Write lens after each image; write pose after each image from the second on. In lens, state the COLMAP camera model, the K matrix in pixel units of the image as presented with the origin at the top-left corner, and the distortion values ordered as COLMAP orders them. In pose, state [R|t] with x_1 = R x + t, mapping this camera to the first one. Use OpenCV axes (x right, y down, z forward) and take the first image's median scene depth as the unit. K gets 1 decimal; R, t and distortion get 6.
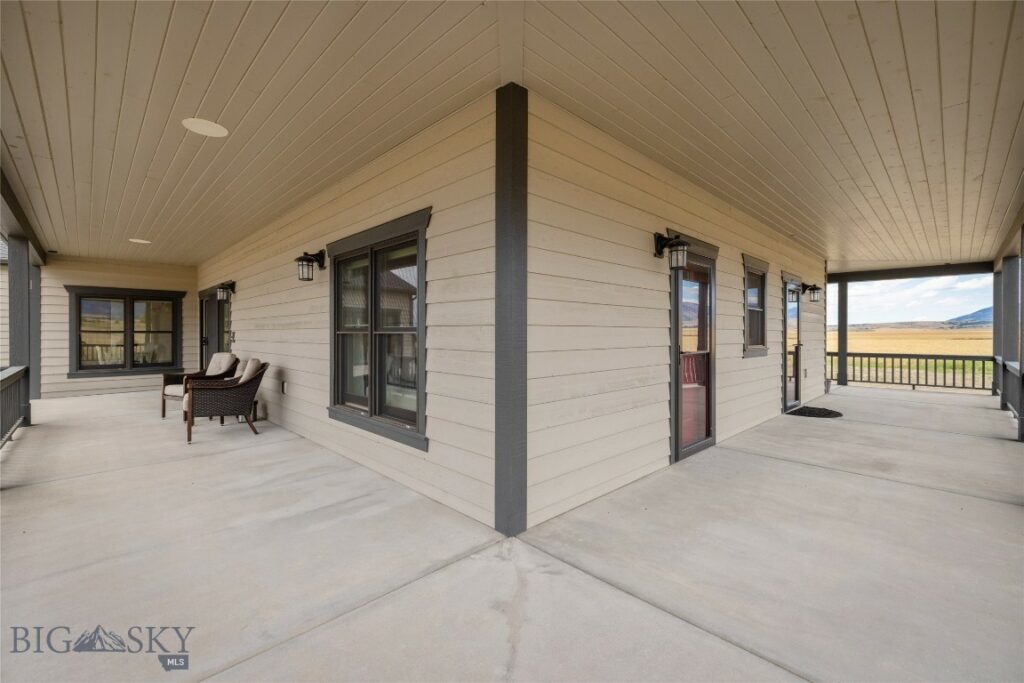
lens RADIAL K [[434.0, 0, 509.5], [0, 434.0, 333.7], [0, 0, 1]] dist [0.003554, -0.000220]
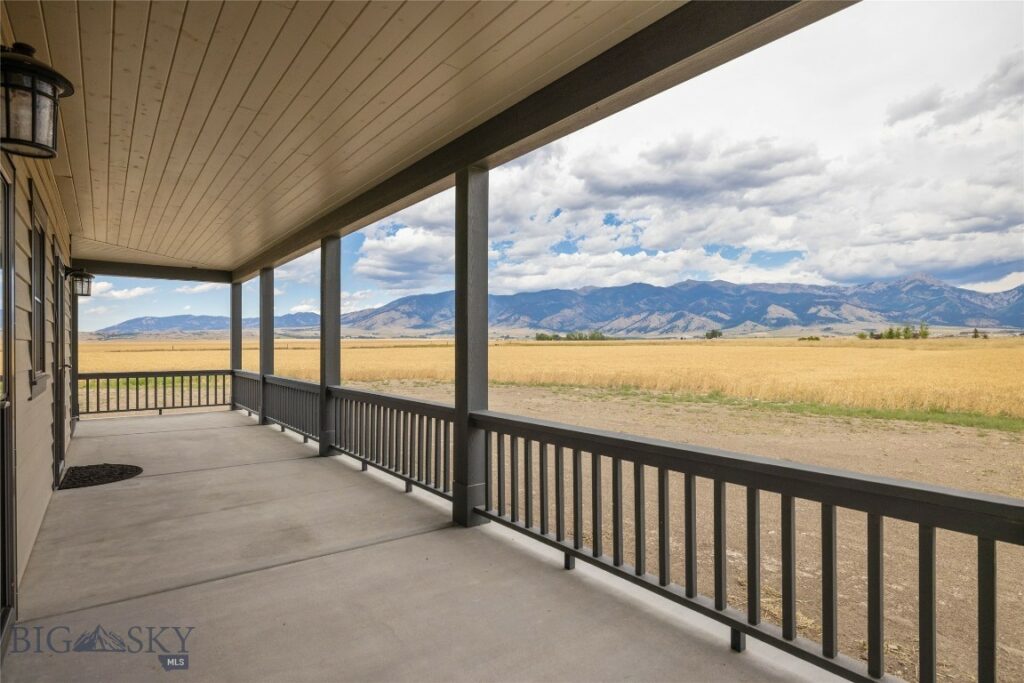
lens RADIAL K [[531.0, 0, 512.4], [0, 531.0, 344.4], [0, 0, 1]] dist [-0.000018, -0.000091]
pose [[0.122610, 0.001558, 0.992454, 0.025339], [0.000835, 0.999998, -0.001673, -0.002194], [-0.992455, 0.001034, 0.122608, 0.335983]]
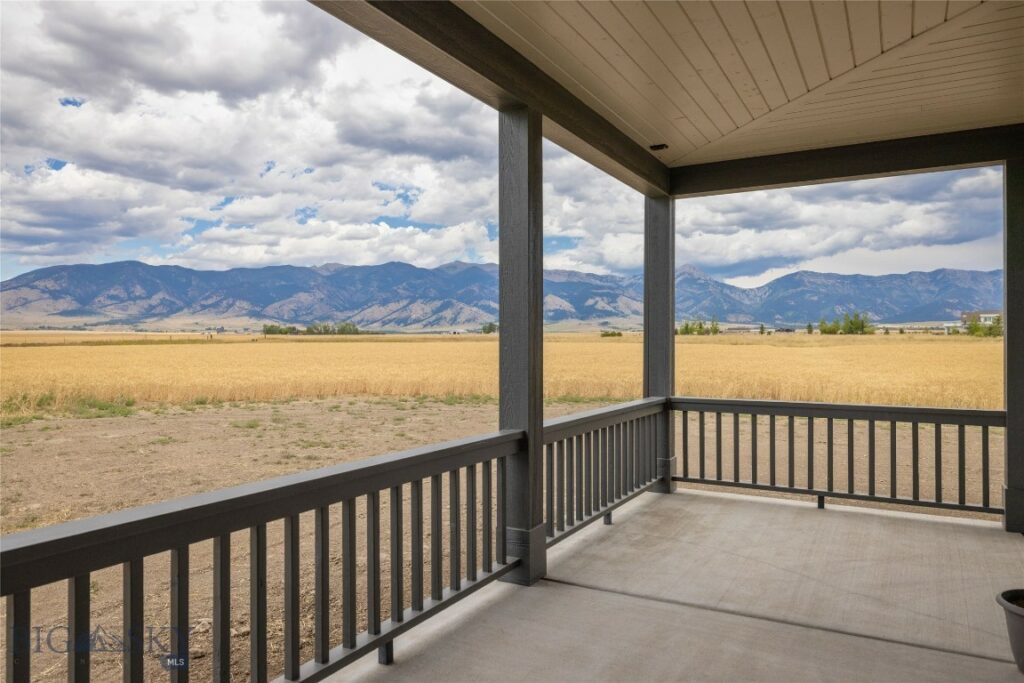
lens RADIAL K [[687.6, 0, 512.1], [0, 687.6, 342.0], [0, 0, 1]] dist [0.007551, -0.003477]
pose [[-0.282107, -0.001011, 0.959382, -0.189569], [0.000418, 0.999999, 0.001177, -0.002126], [-0.959383, 0.000733, -0.282107, 0.785900]]
